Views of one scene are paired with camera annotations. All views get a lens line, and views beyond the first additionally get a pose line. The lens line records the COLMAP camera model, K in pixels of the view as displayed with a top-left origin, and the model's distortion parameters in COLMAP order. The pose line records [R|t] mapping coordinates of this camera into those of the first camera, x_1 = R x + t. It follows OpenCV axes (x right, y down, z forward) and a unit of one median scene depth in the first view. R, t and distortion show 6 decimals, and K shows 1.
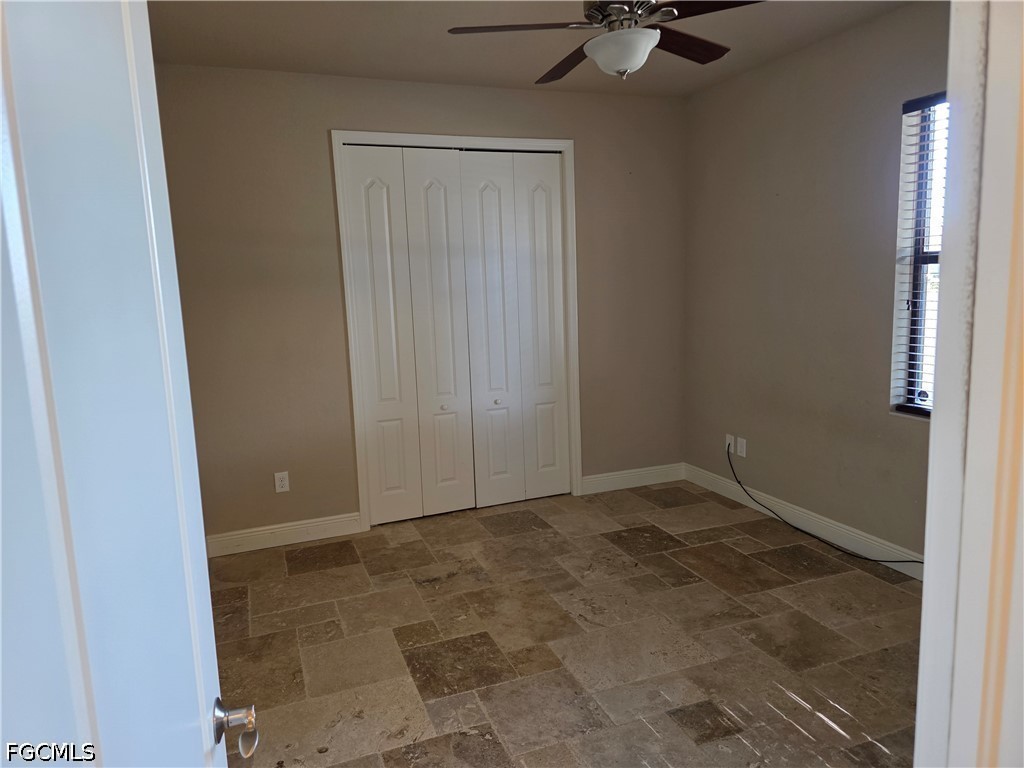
lens RADIAL K [[690.6, 0, 512.0], [0, 690.6, 384.0], [0, 0, 1]] dist [0.072018, -0.068742]
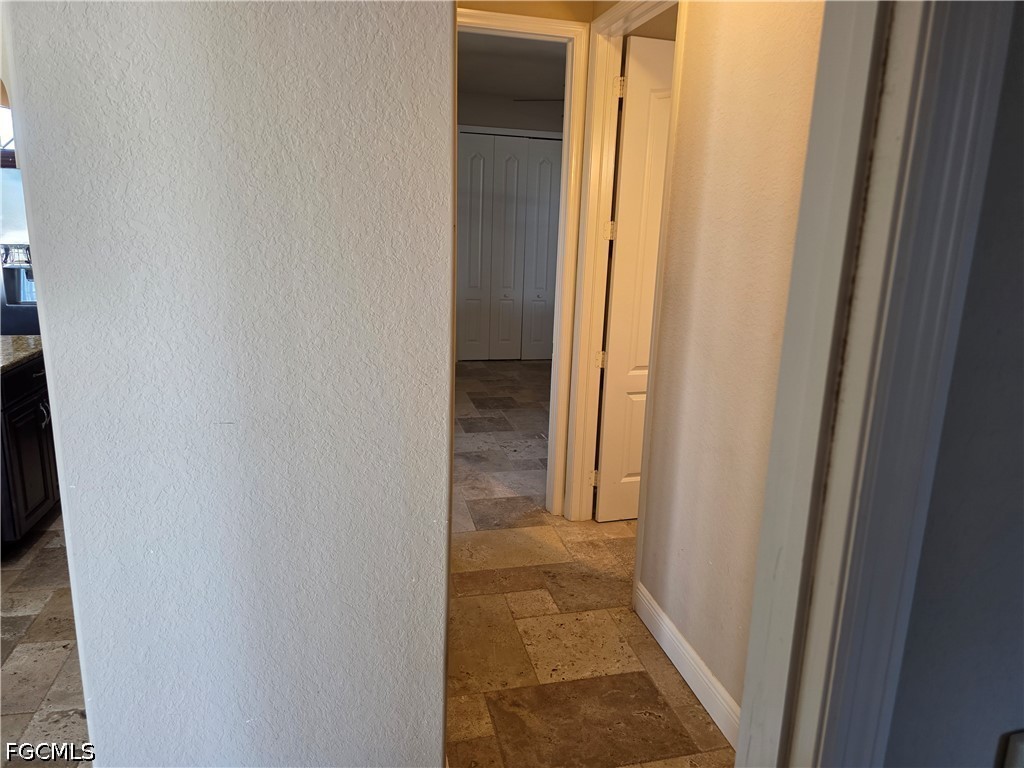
lens RADIAL K [[690.6, 0, 512.0], [0, 690.6, 384.0], [0, 0, 1]] dist [0.072018, -0.068742]
pose [[0.987665, 0.094599, -0.124774, 0.169258], [-0.084797, 0.993046, 0.081667, 0.126862], [0.131632, -0.070079, 0.988818, -0.779683]]
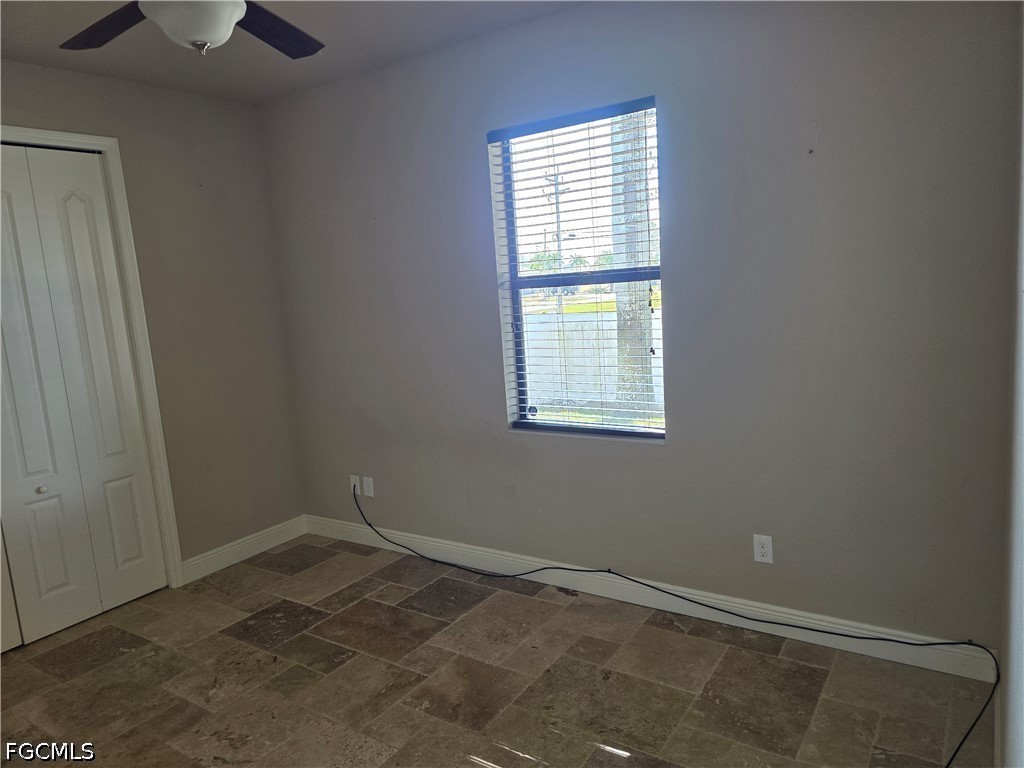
lens RADIAL K [[690.6, 0, 512.0], [0, 690.6, 384.0], [0, 0, 1]] dist [0.072018, -0.068742]
pose [[0.822874, -0.104829, 0.558470, -0.018723], [0.124681, 0.992194, 0.002530, -0.029416], [-0.554376, 0.067549, 0.829521, 0.142681]]
